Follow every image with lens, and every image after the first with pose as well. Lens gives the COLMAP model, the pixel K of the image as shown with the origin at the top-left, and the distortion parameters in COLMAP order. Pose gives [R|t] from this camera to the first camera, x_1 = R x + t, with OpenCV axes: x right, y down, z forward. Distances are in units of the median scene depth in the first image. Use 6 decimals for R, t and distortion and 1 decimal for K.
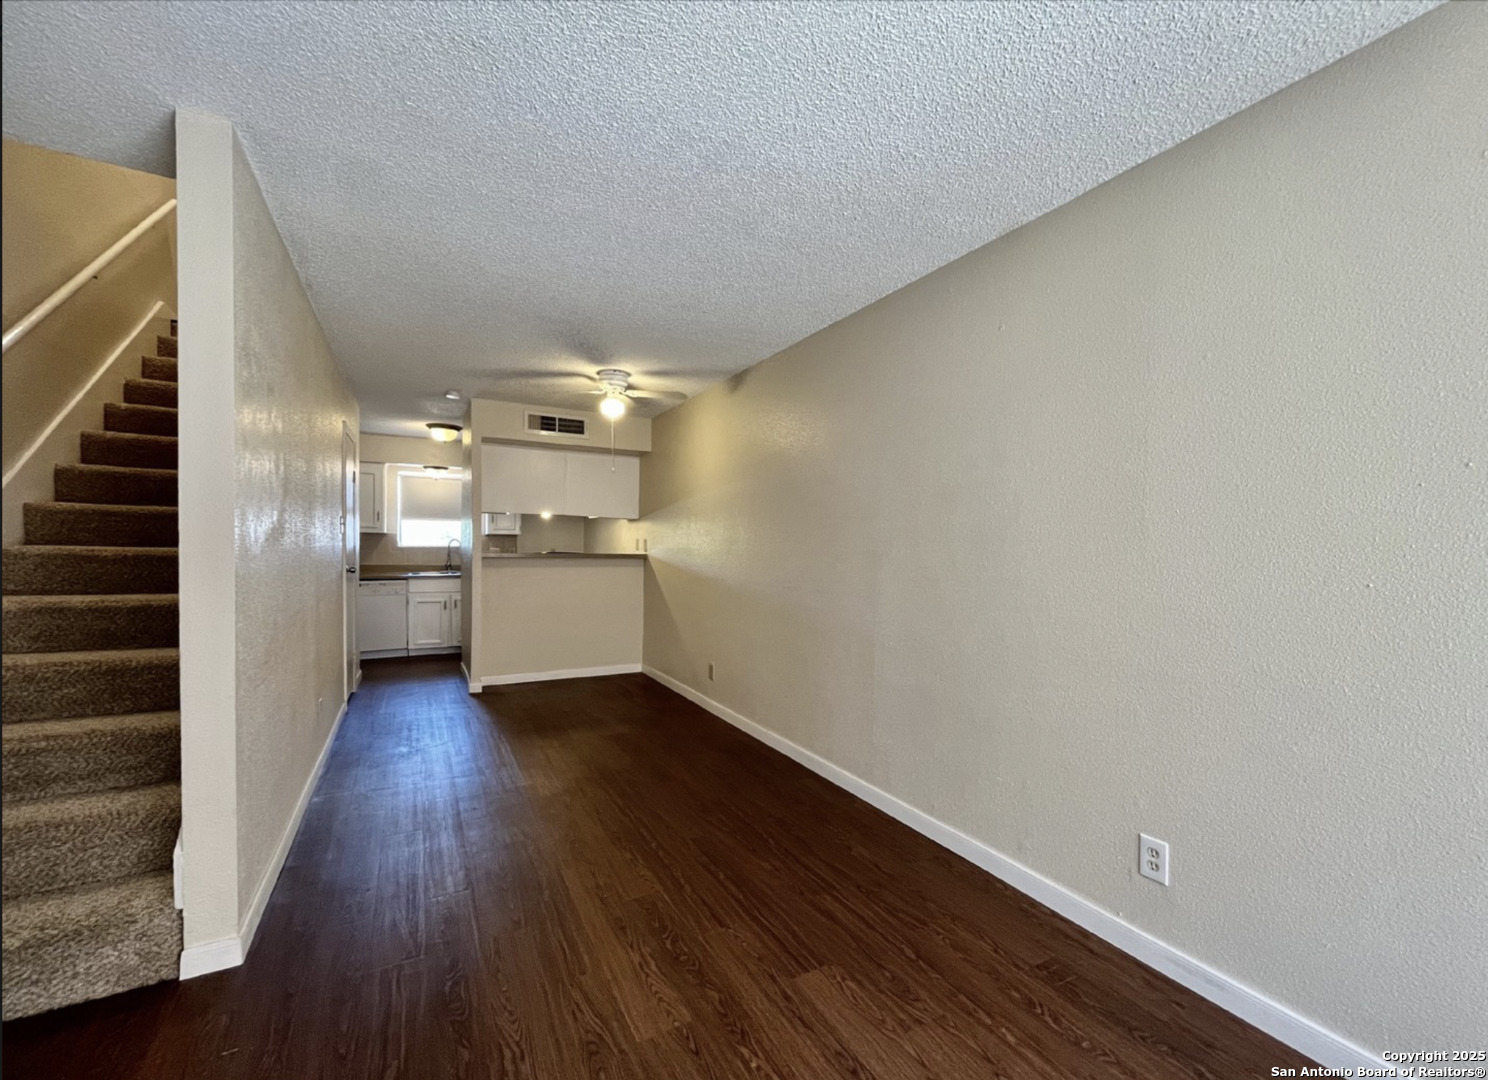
lens RADIAL K [[609.7, 0, 744.4], [0, 609.7, 549.3], [0, 0, 1]] dist [0.000740, 0.000447]
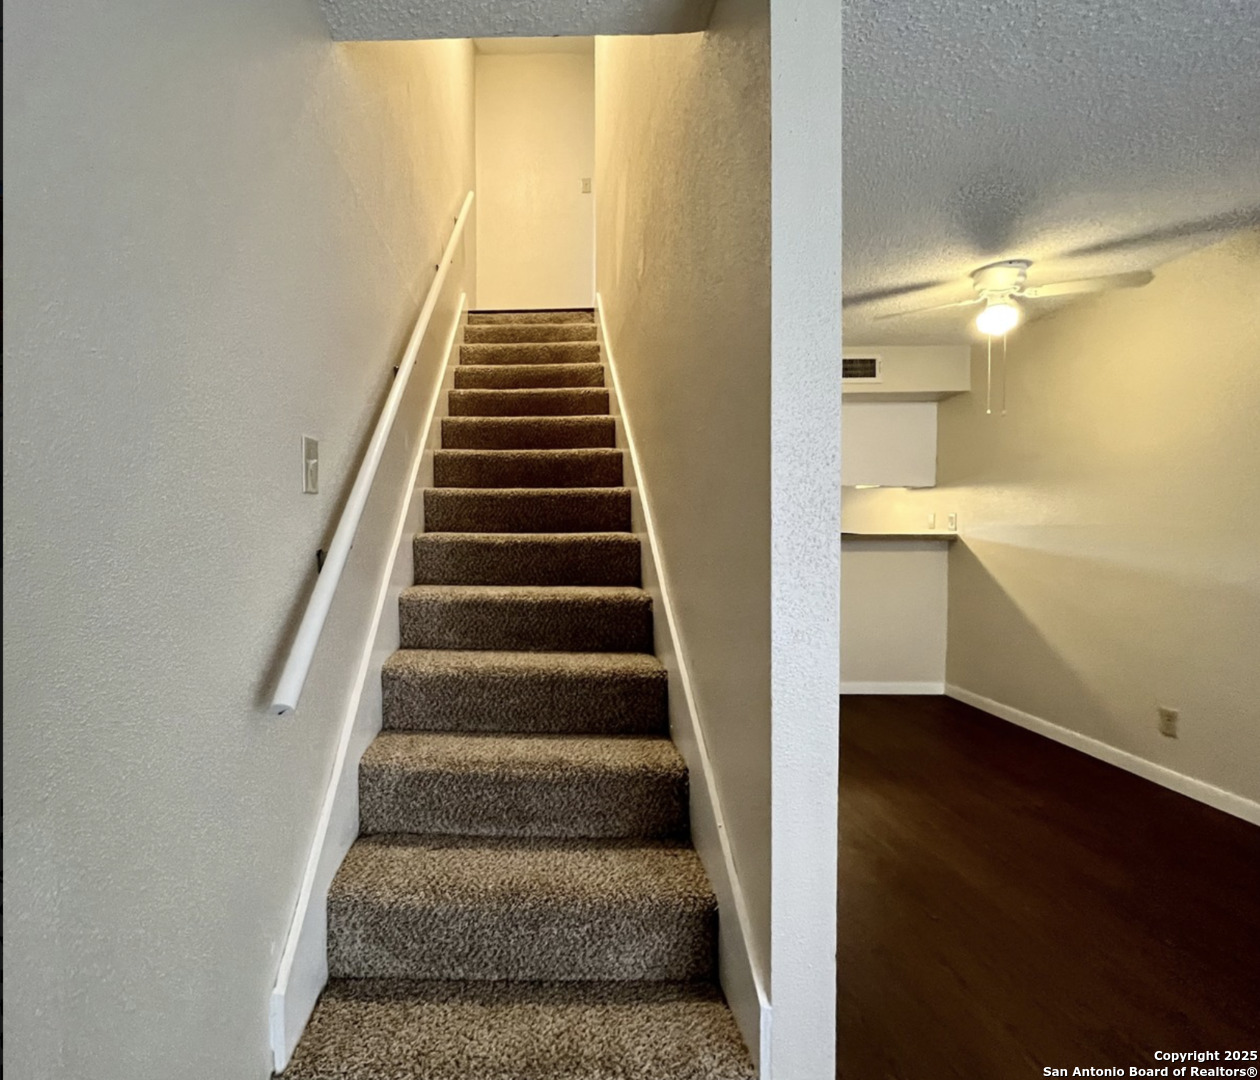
lens RADIAL K [[772.8, 0, 630.0], [0, 772.8, 537.6], [0, 0, 1]] dist [0.005276, 0.000363]
pose [[0.859540, -0.008682, -0.510994, -0.244702], [0.014512, 0.999867, 0.007422, -0.003002], [0.510862, -0.013795, 0.859552, 0.089621]]
